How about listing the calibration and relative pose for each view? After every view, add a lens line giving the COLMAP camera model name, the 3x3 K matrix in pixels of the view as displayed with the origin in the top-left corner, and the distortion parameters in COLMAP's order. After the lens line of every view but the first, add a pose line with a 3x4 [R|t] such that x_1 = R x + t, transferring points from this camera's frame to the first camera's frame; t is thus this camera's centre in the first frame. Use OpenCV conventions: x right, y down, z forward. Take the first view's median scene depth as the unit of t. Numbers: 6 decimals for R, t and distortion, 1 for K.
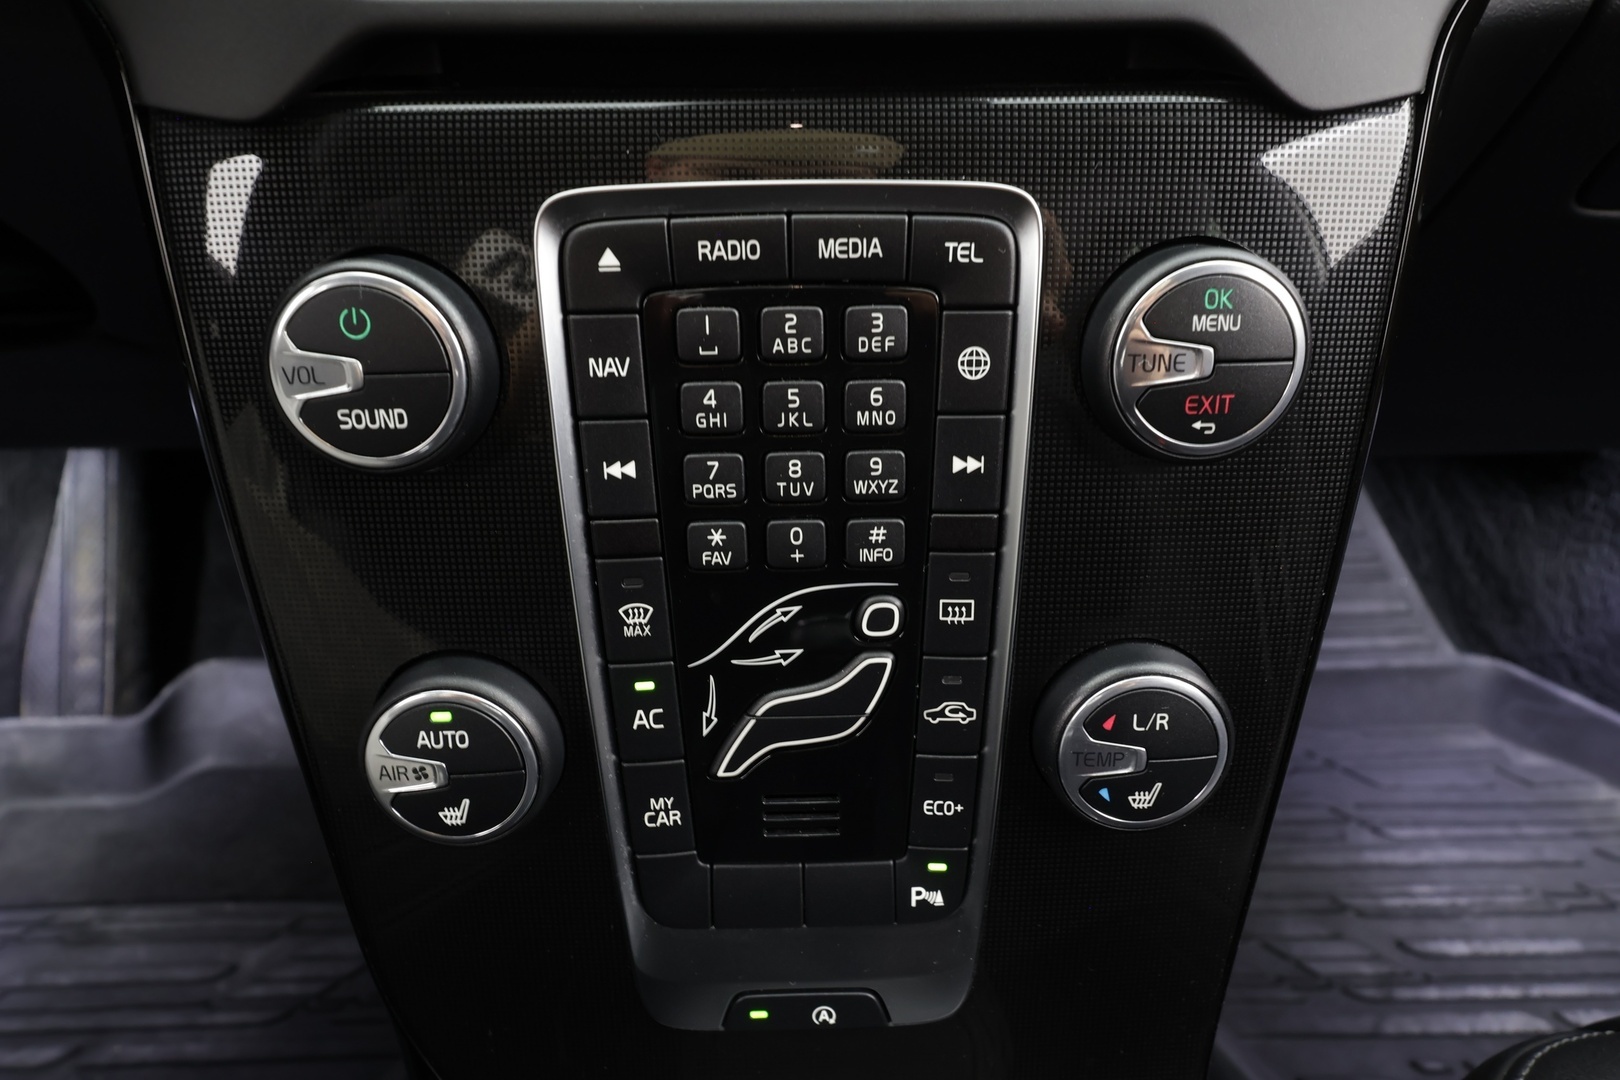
lens RADIAL K [[949.7, 0, 810.0], [0, 949.7, 540.0], [0, 0, 1]] dist [-0.001803, -0.000290]
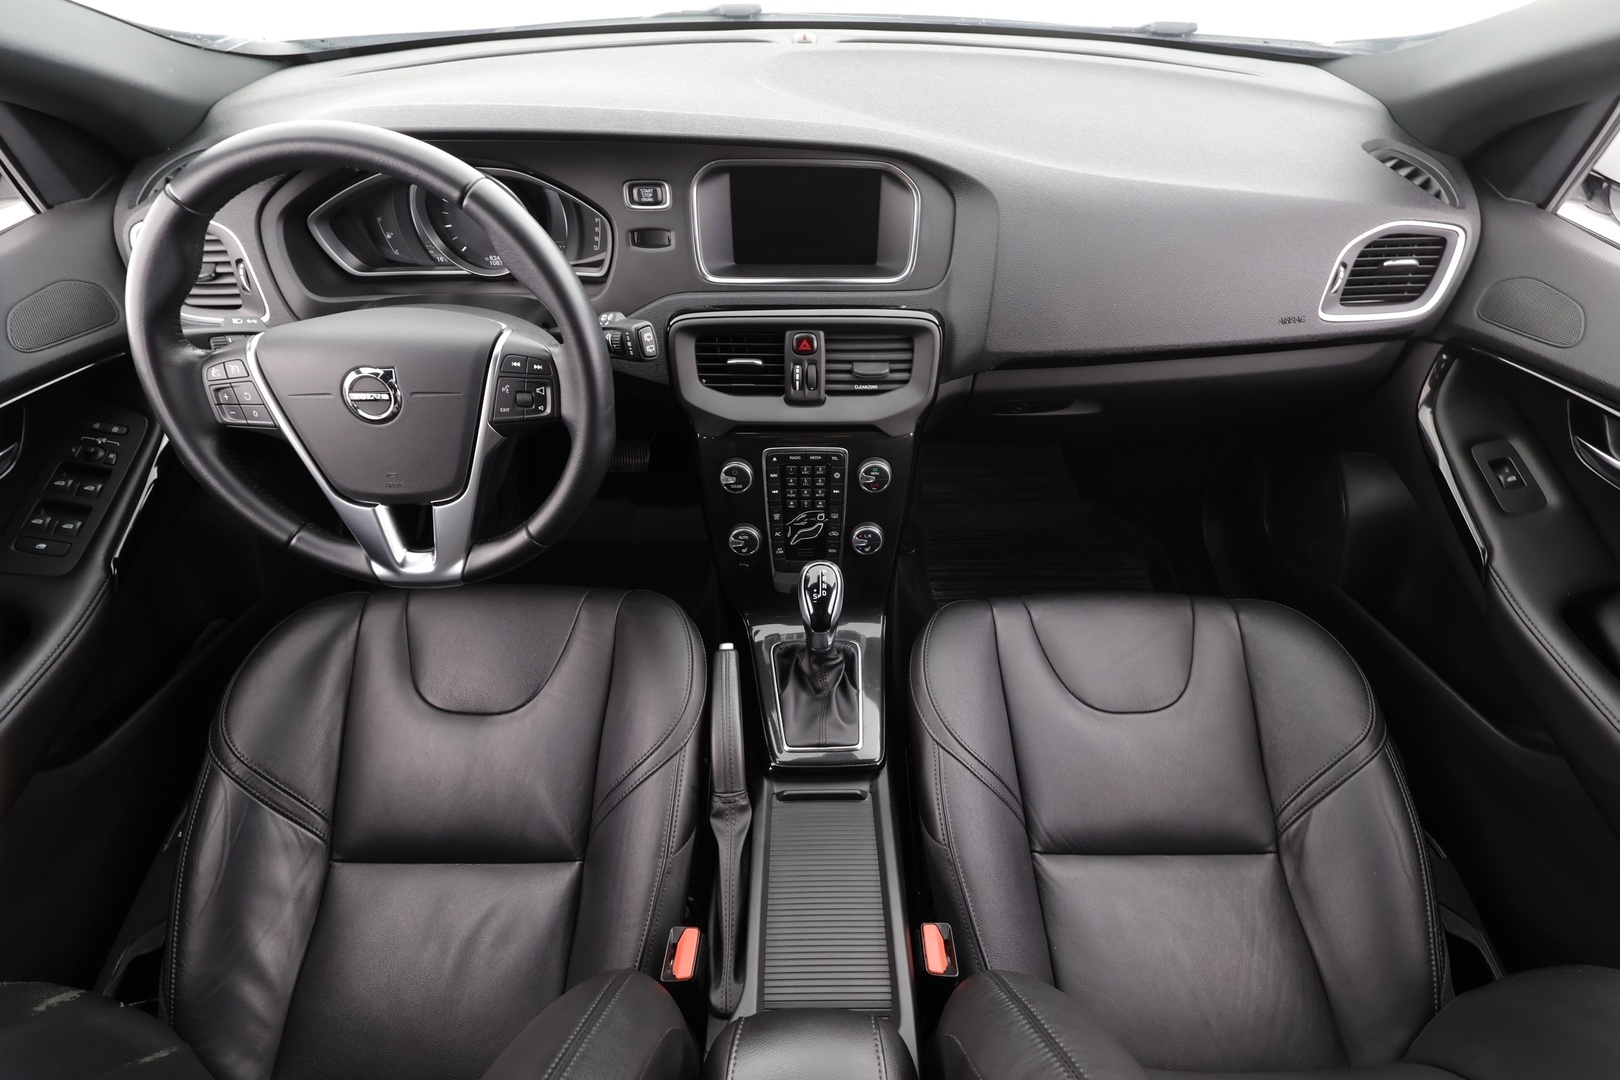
lens RADIAL K [[751.8, 0, 810.0], [0, 751.8, 540.0], [0, 0, 1]] dist [0.000981, 0.000610]
pose [[0.999914, 0.013018, 0.001560, 0.006150], [-0.013026, 0.972961, 0.230600, -0.794636], [0.001484, -0.230600, 0.973047, -3.283669]]
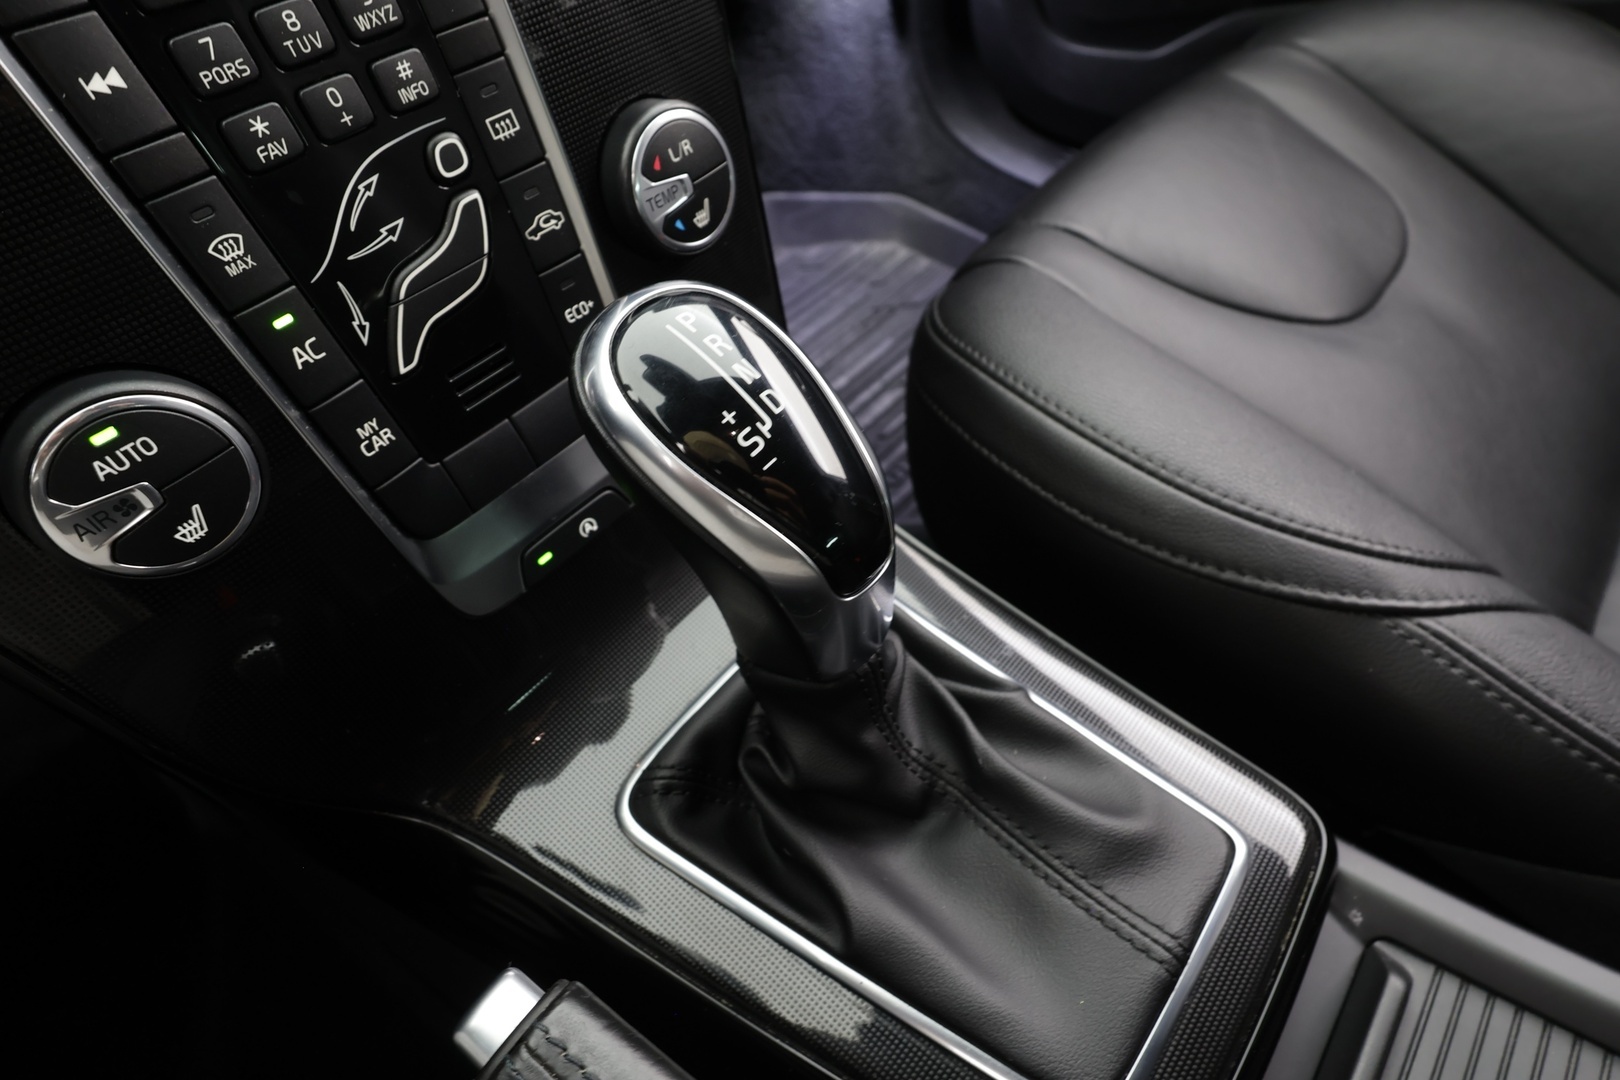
lens RADIAL K [[861.8, 0, 810.0], [0, 861.8, 540.0], [0, 0, 1]] dist [0.005705, 0.000480]
pose [[0.652195, -0.589015, 0.477182, -0.387756], [0.430290, 0.805899, 0.406666, 0.211898], [-0.624093, -0.059899, 0.779051, -0.052854]]
